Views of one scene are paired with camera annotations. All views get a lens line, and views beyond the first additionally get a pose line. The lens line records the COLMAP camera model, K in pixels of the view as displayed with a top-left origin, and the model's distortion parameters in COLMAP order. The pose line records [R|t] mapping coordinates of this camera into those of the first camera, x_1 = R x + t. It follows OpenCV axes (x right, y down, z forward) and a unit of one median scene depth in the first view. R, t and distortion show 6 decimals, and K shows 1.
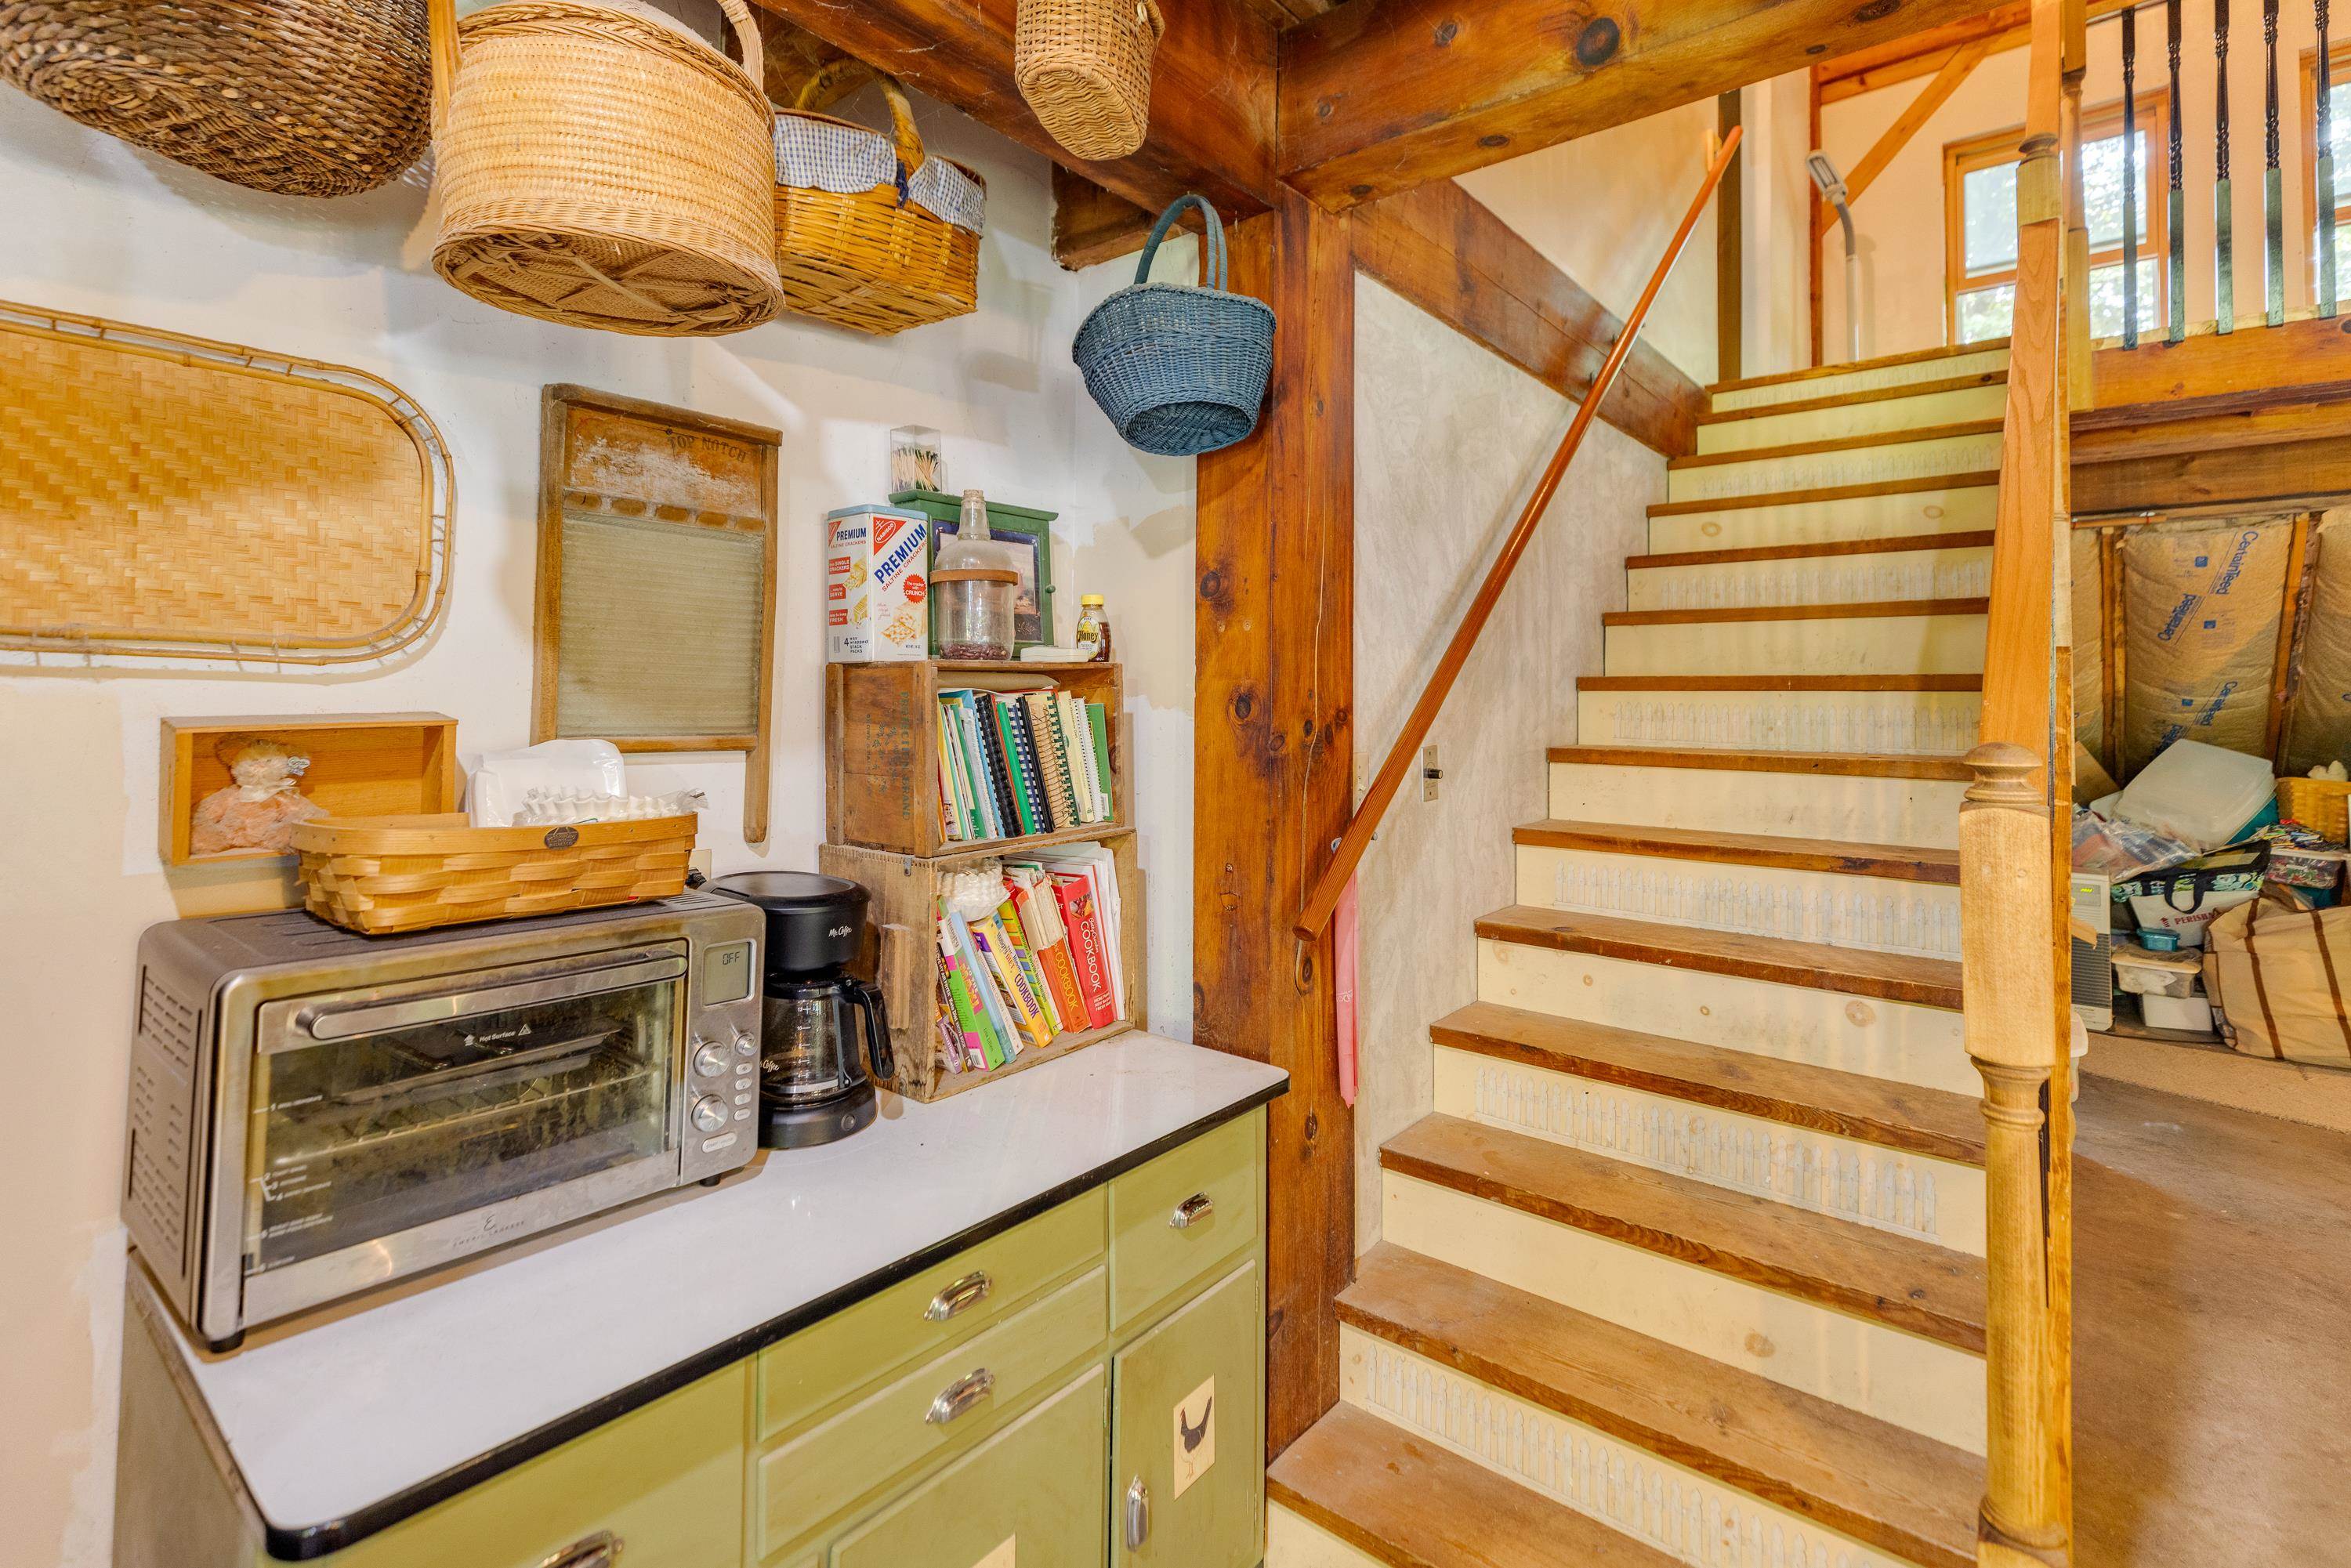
lens RADIAL K [[1098.0, 0, 1187.2], [0, 1098.0, 663.4], [0, 0, 1]] dist [0.000173, -0.000170]
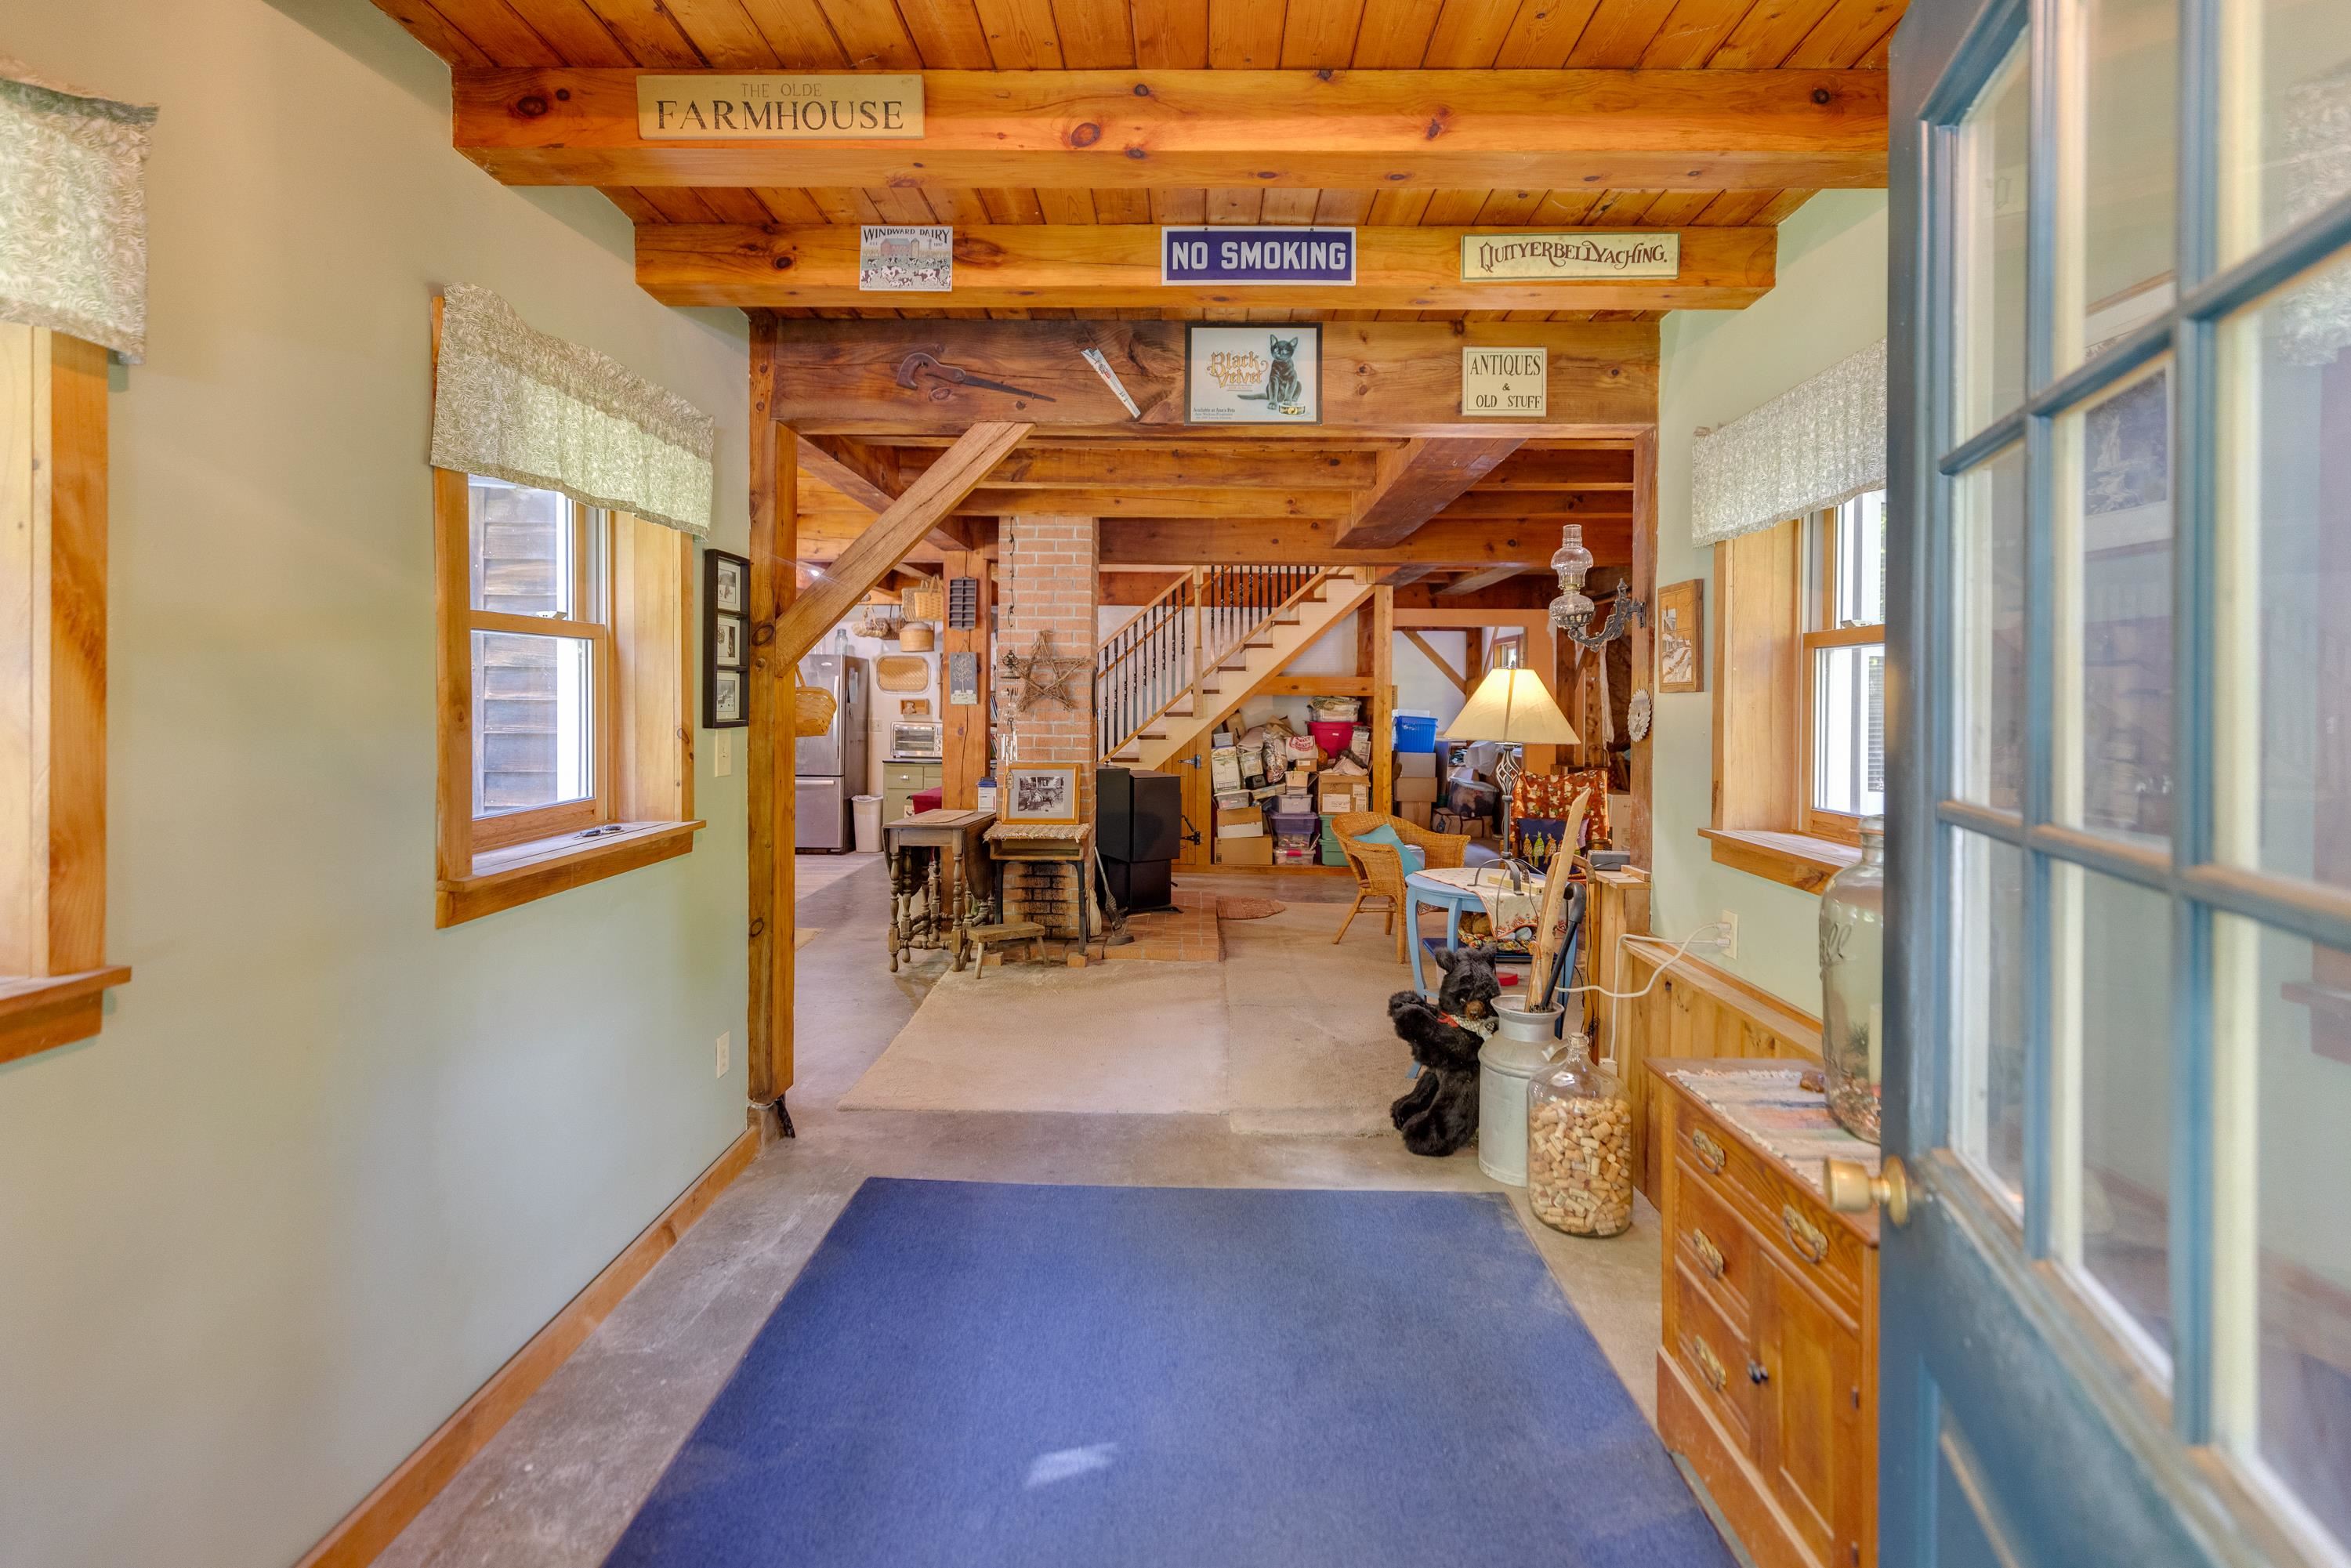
lens RADIAL K [[1087.3, 0, 1179.8], [0, 1087.3, 680.9], [0, 0, 1]] dist [-0.000458, -0.000341]
pose [[0.619814, -0.017129, -0.784562, 4.667826], [0.024257, 0.999702, -0.002663, -0.013154], [0.784374, -0.017380, 0.620045, -1.699626]]
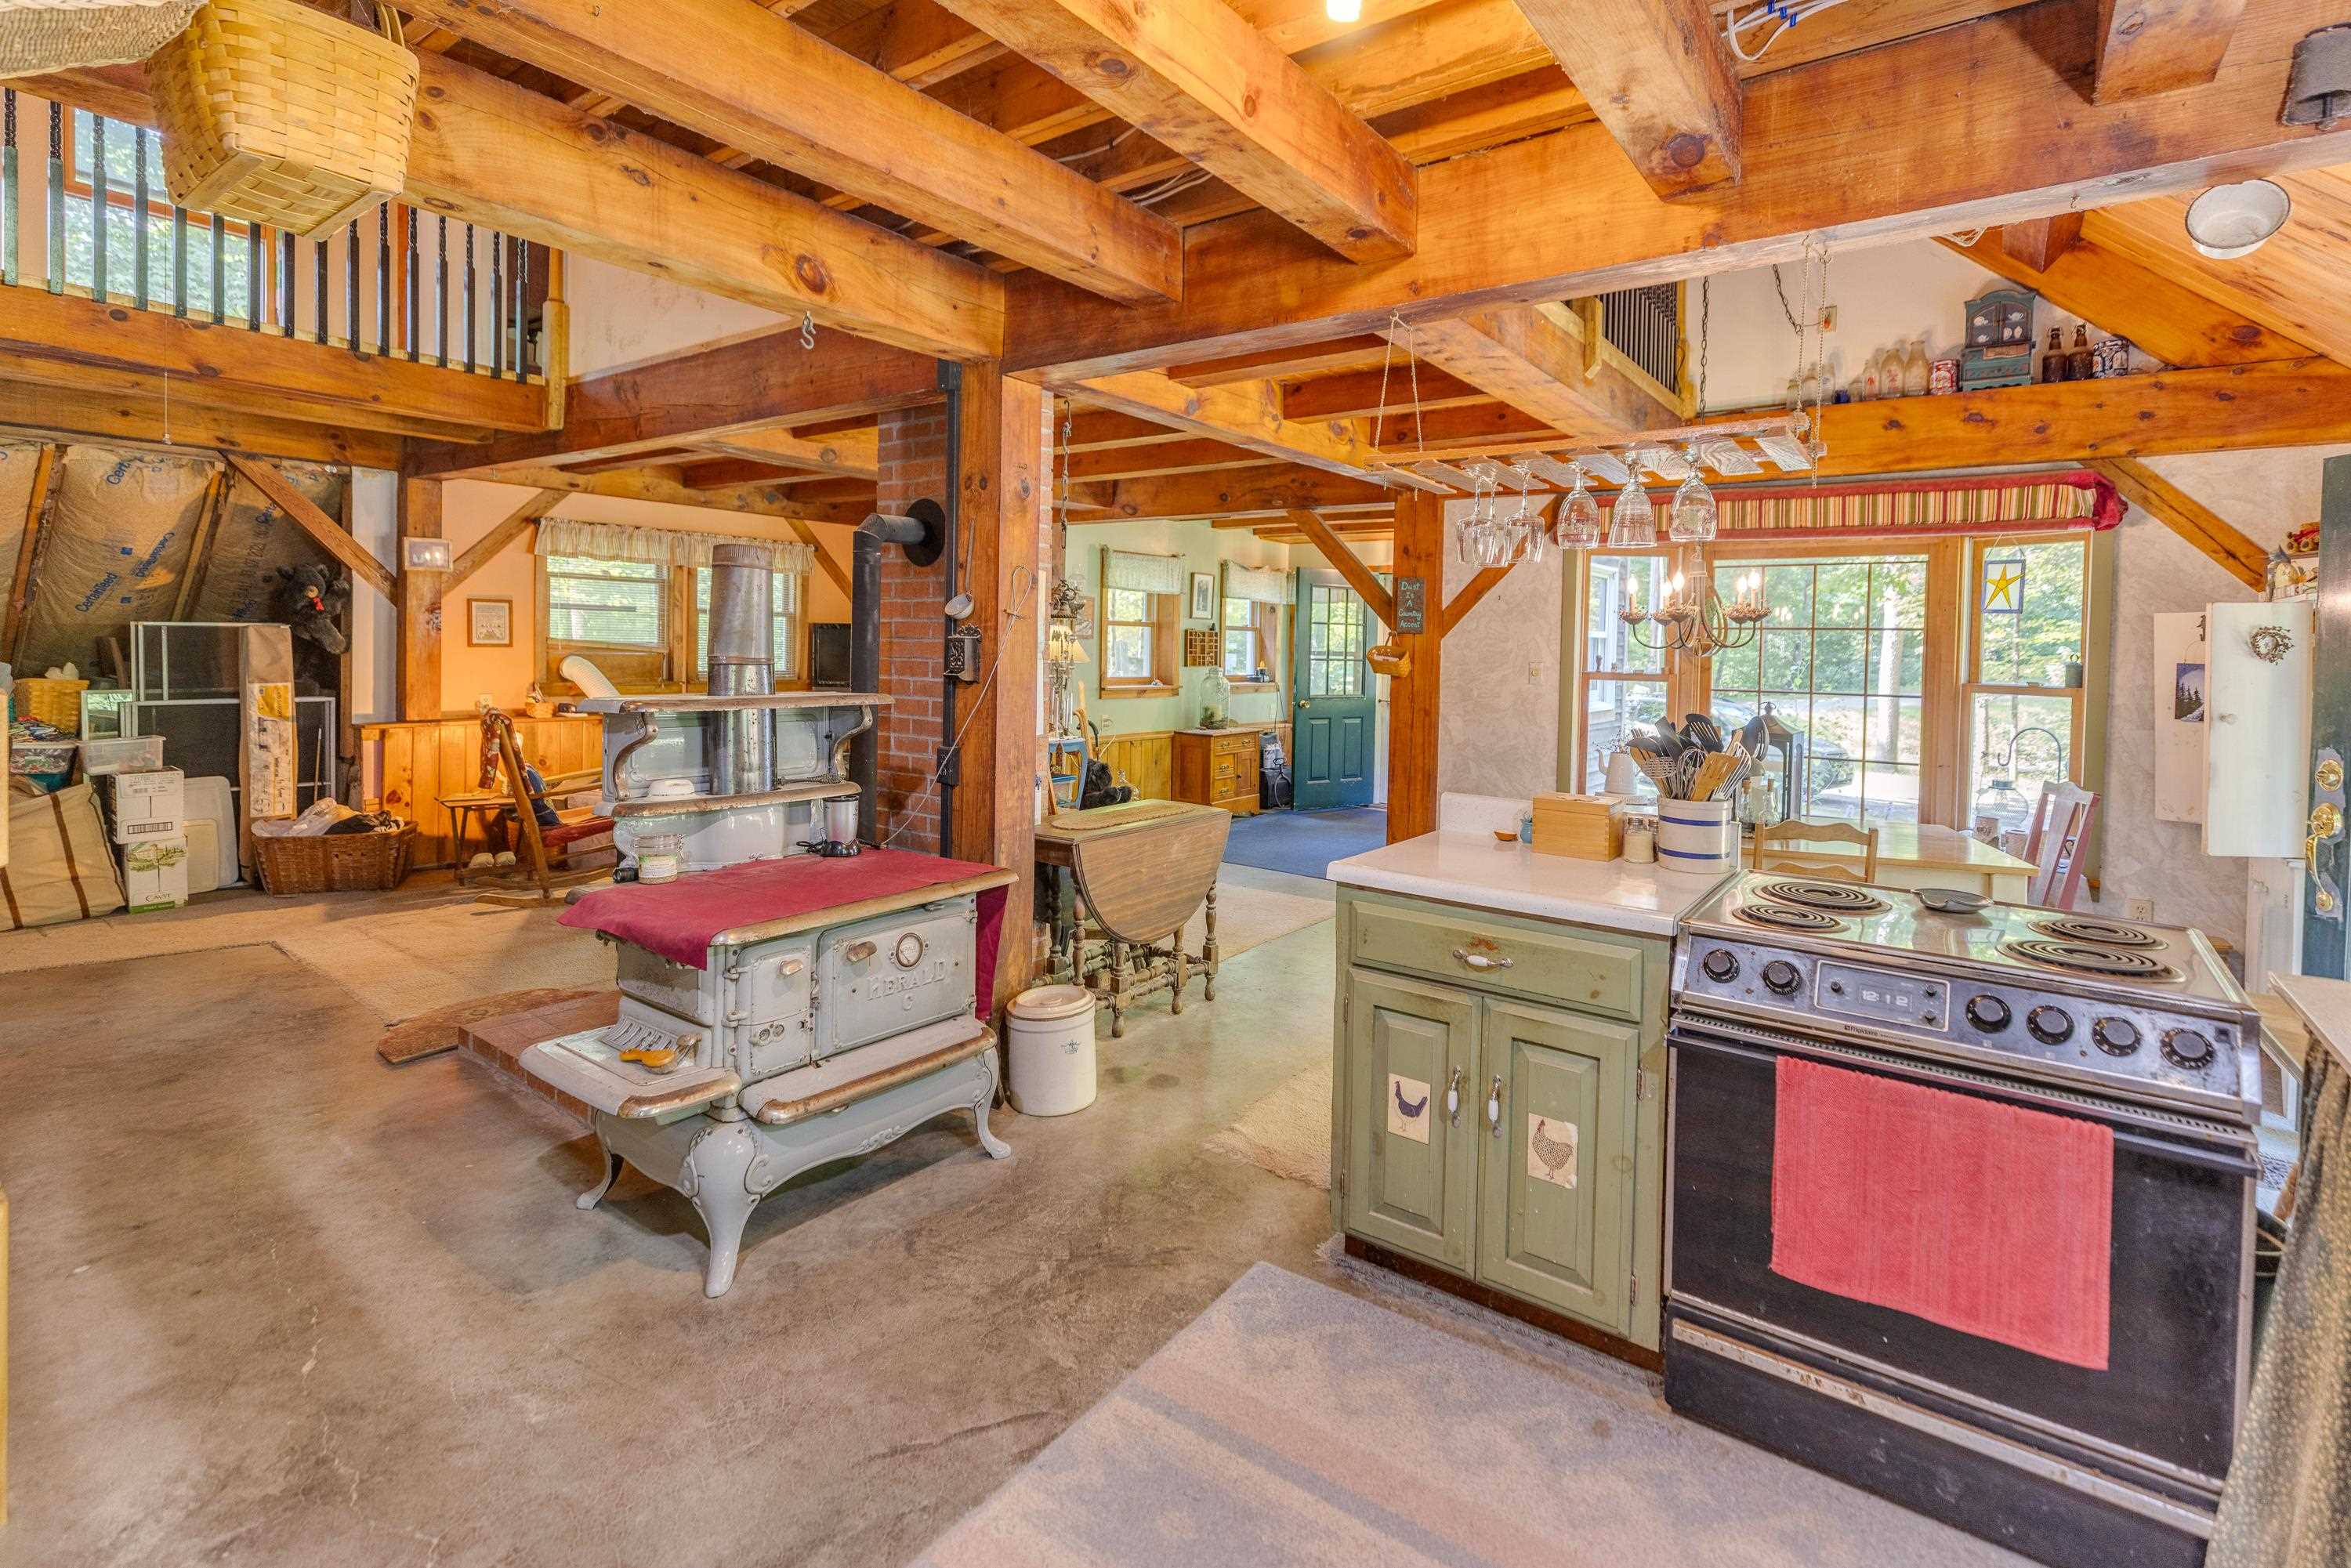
lens RADIAL K [[1111.6, 0, 1180.6], [0, 1111.6, 669.2], [0, 0, 1]] dist [0.005640, 0.000423]
pose [[-0.042911, -0.033130, 0.998529, -0.459074], [-0.058361, 0.997827, 0.030599, -0.021624], [-0.997373, -0.056962, -0.044751, -0.289690]]
